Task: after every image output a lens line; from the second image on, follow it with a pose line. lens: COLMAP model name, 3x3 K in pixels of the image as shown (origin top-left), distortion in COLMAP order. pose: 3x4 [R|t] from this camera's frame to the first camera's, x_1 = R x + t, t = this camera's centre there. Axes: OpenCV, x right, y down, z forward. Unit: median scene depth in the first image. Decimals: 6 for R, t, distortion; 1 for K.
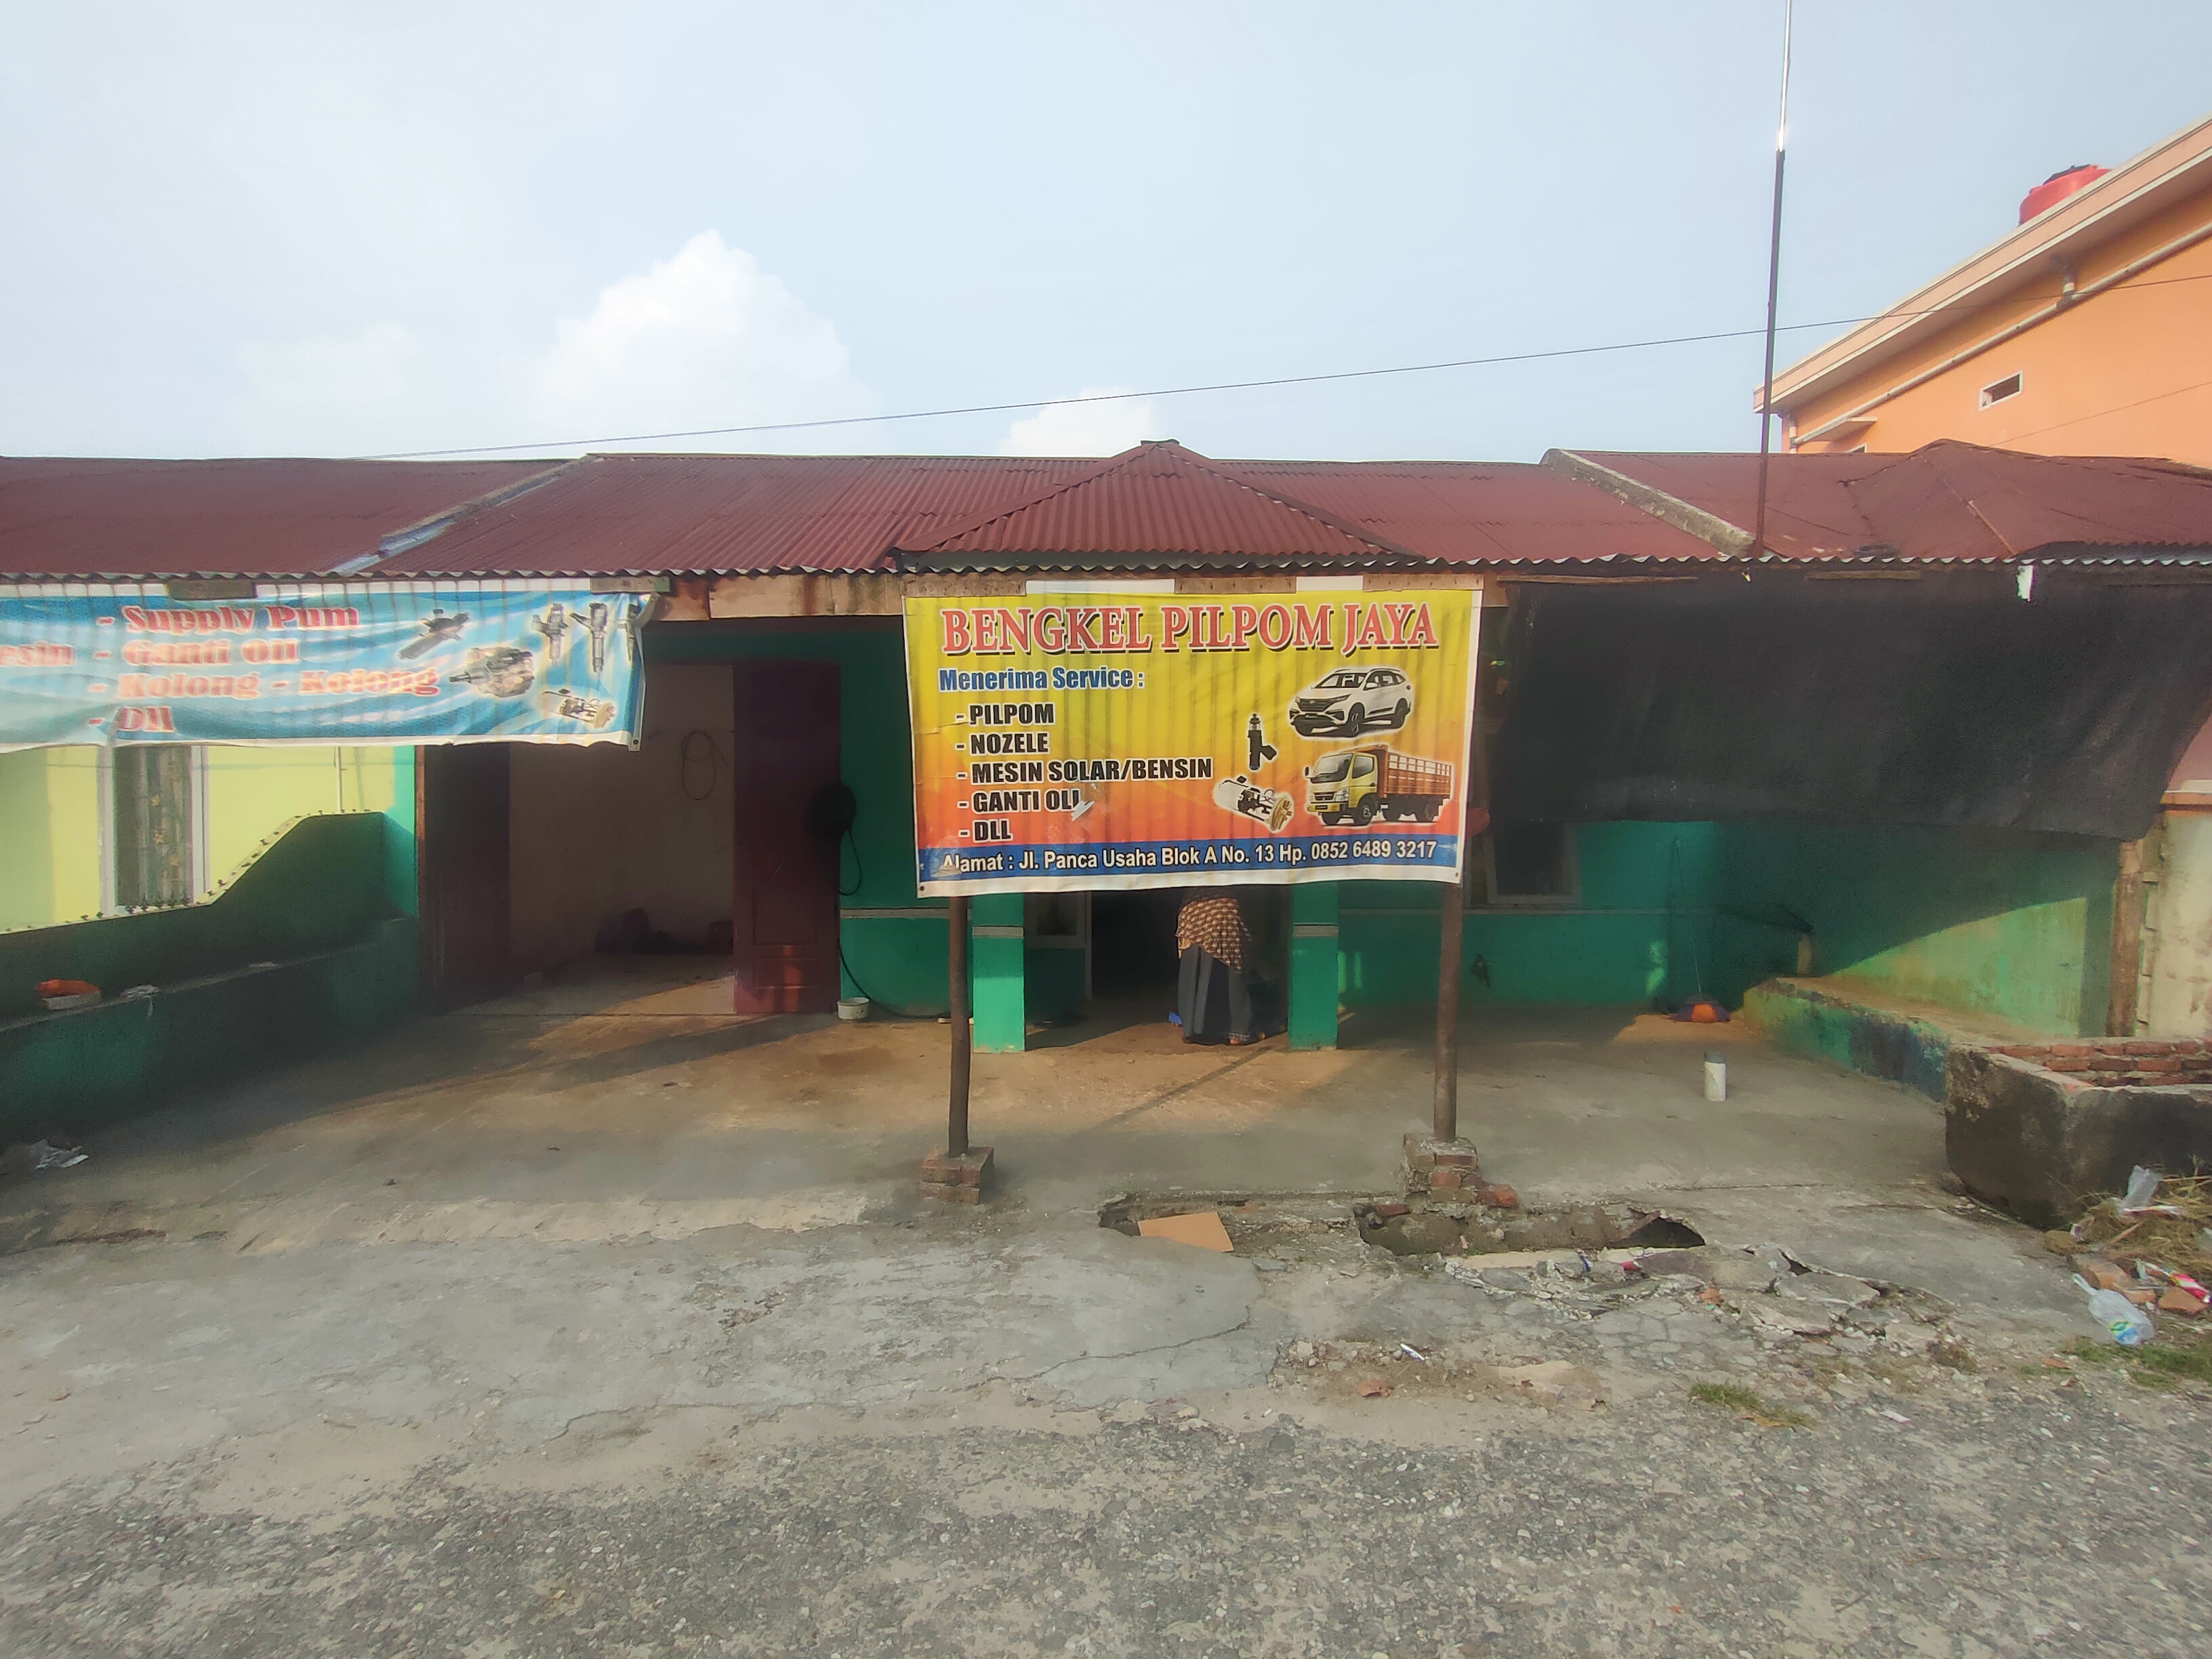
lens RADIAL K [[1072.1, 0, 1112.2], [0, 1072.1, 830.8], [0, 0, 1]] dist [0.013821, -0.001054]
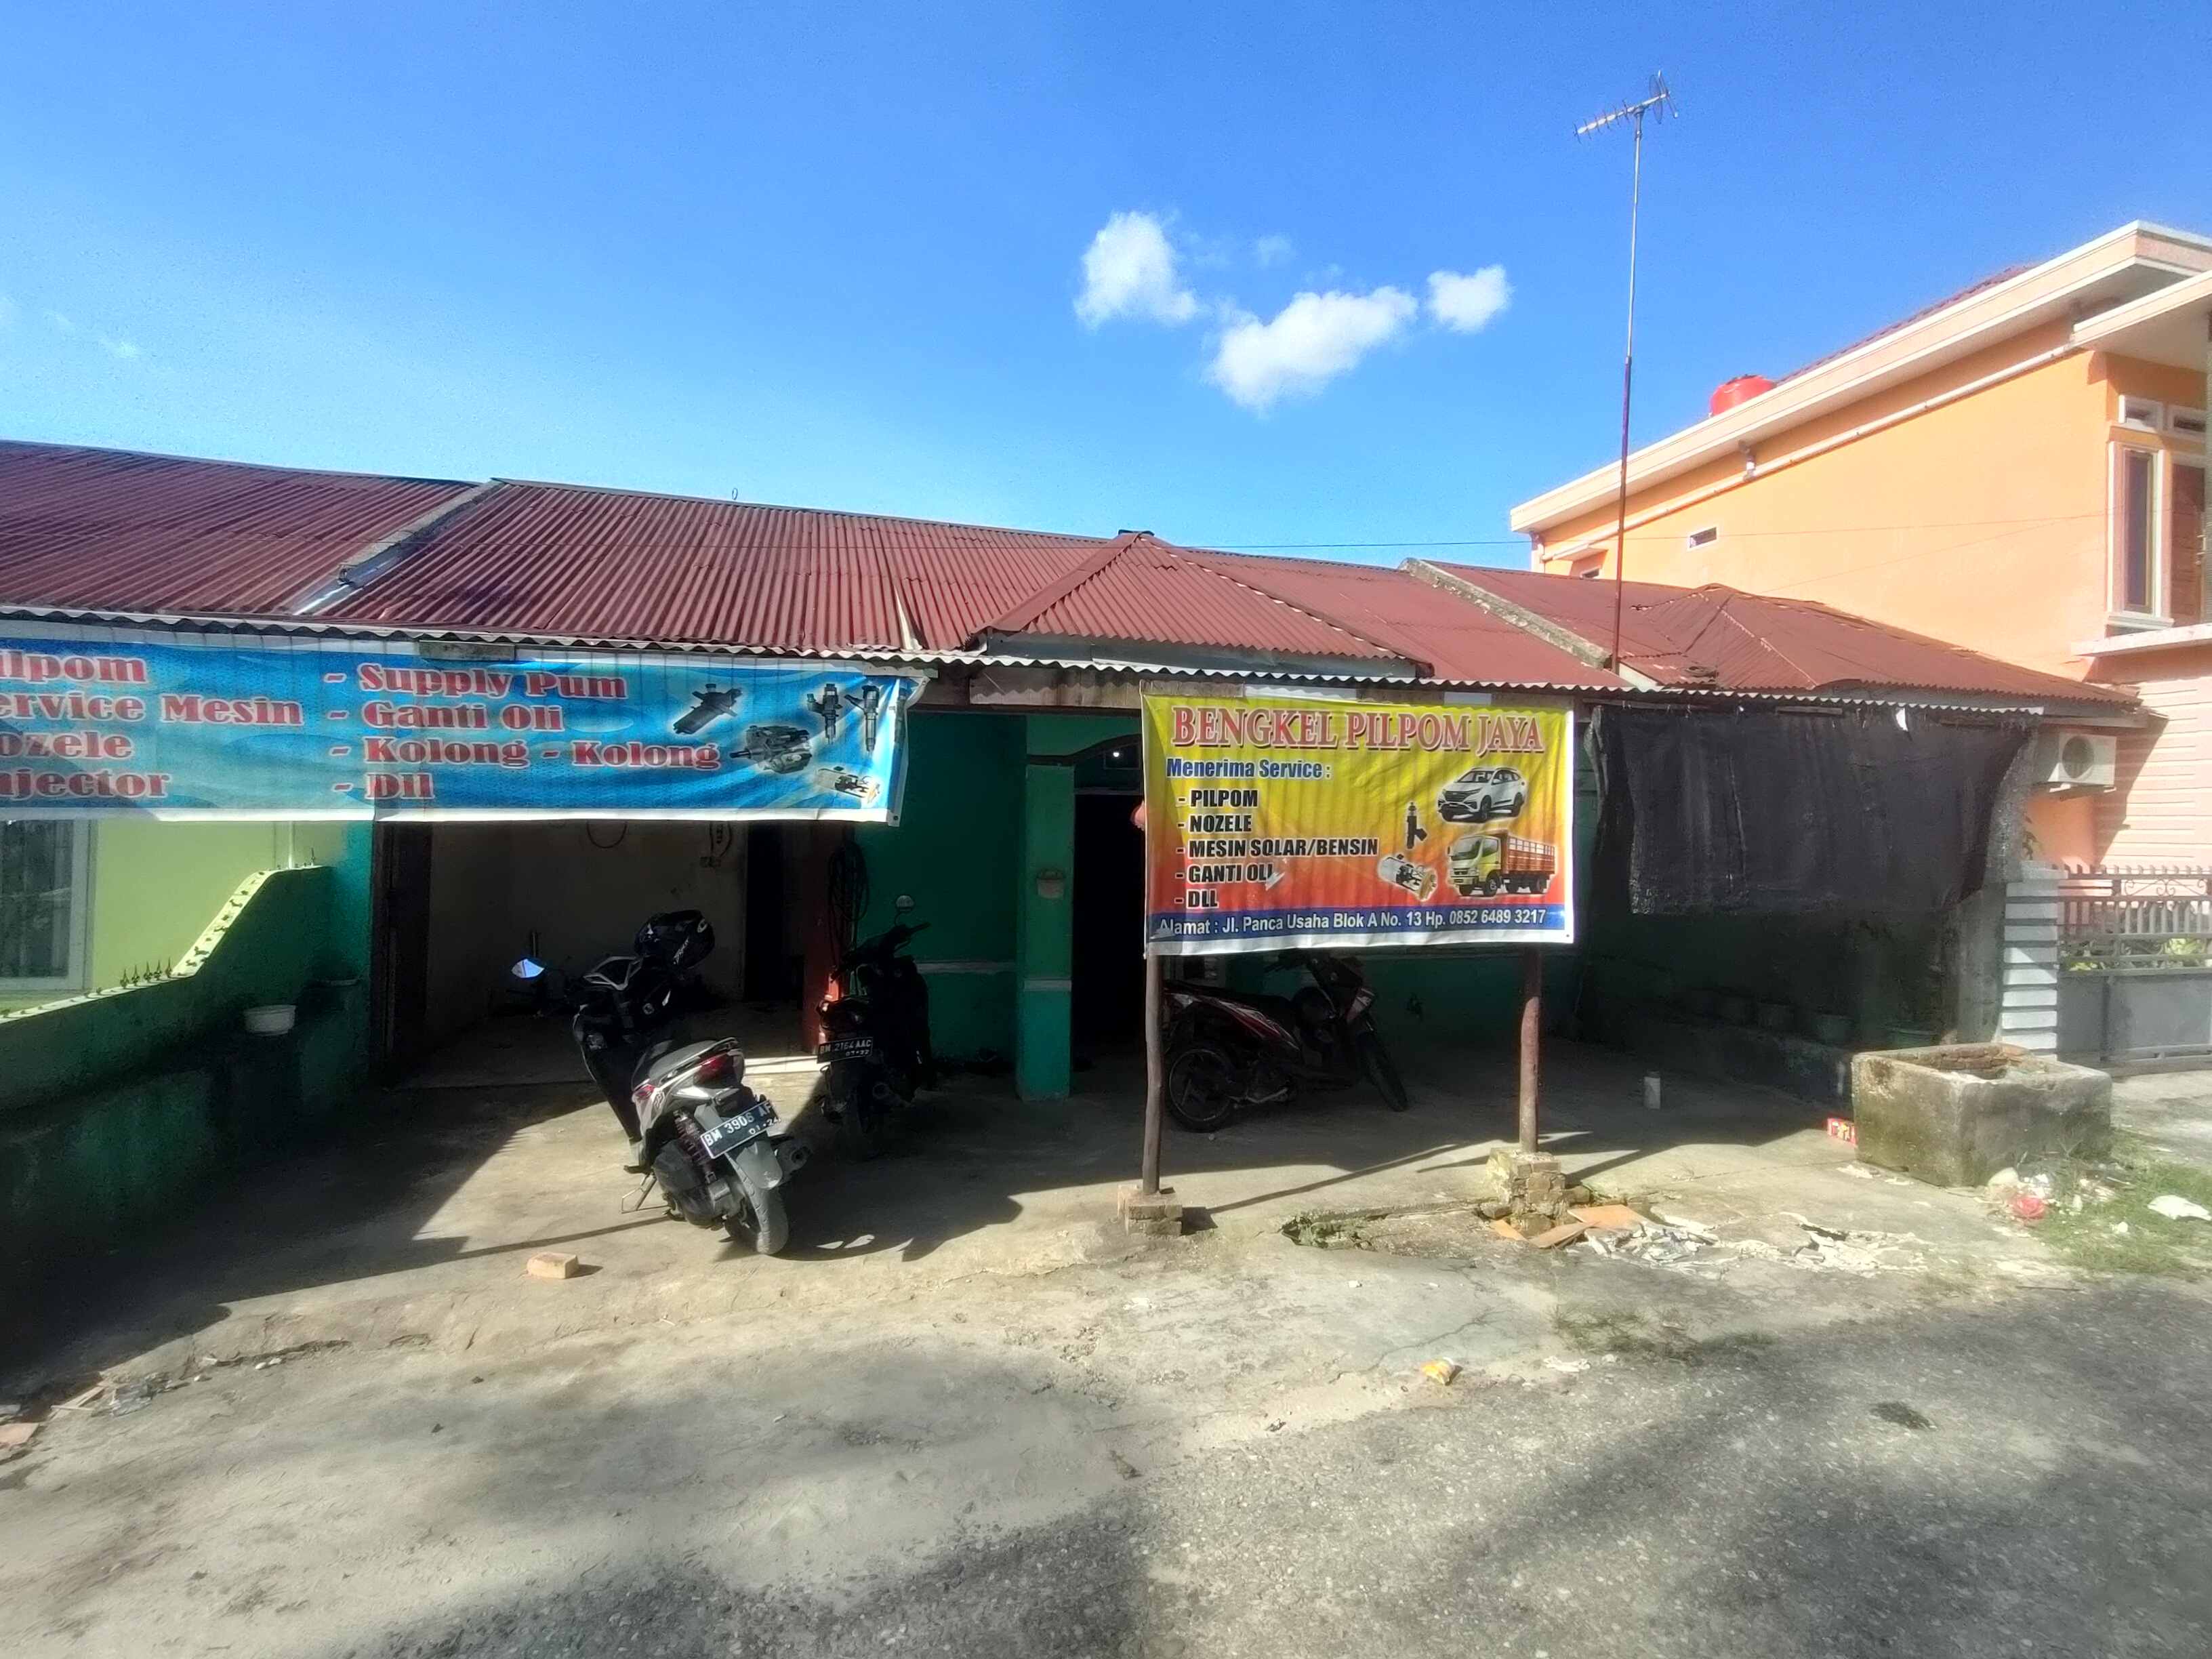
lens RADIAL K [[1072.1, 0, 1105.0], [0, 1072.1, 826.2], [0, 0, 1]] dist [0.013821, -0.001054]
pose [[0.964131, 0.016485, 0.264914, -0.518803], [-0.006227, 0.999200, -0.039516, -0.032867], [-0.265353, 0.036449, 0.963462, -0.068698]]
